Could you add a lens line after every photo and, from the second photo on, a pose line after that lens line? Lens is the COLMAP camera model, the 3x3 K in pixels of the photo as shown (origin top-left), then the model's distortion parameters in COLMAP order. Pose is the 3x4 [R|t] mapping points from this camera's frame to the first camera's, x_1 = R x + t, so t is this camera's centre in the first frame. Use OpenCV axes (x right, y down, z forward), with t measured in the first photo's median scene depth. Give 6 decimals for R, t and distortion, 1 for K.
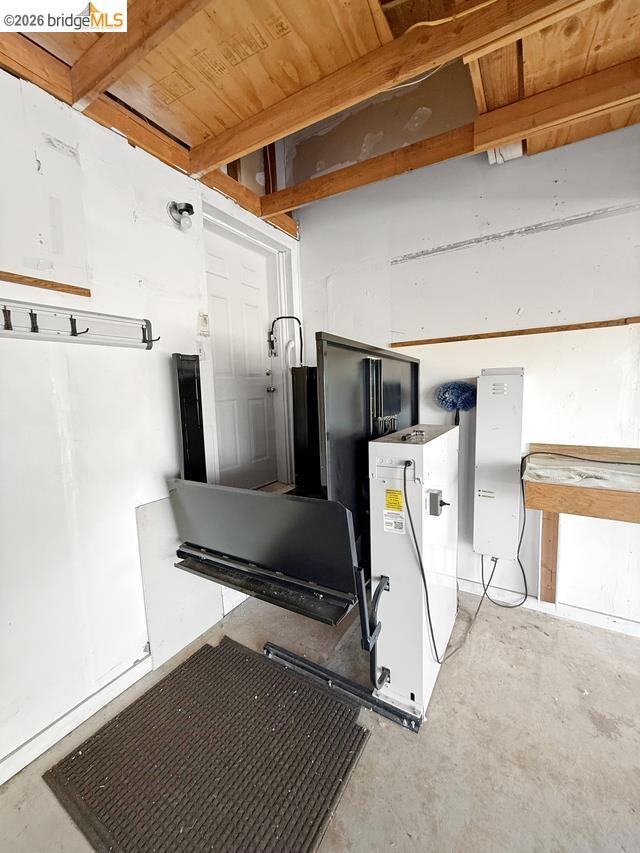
lens RADIAL K [[352.8, 0, 320.0], [0, 352.8, 426.5], [0, 0, 1]] dist [0.000580, 0.000083]
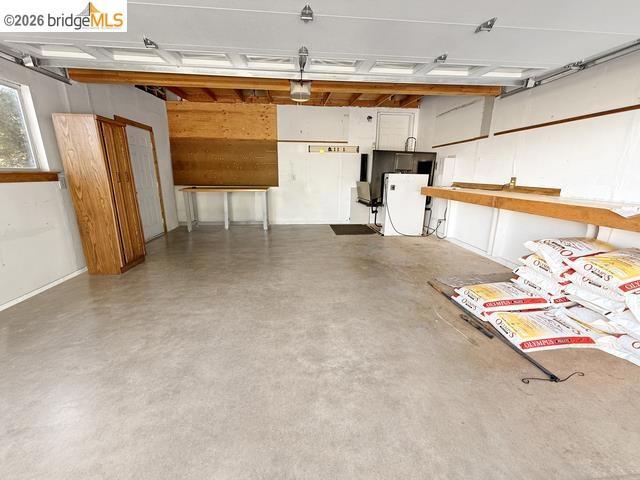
lens RADIAL K [[264.7, 0, 320.0], [0, 264.7, 240.0], [0, 0, 1]] dist [0.000580, 0.000083]
pose [[0.603017, 0.227448, -0.764616, 2.017719], [-0.107937, 0.972941, 0.204293, 0.220939], [0.790392, -0.040662, 0.611250, -1.469136]]
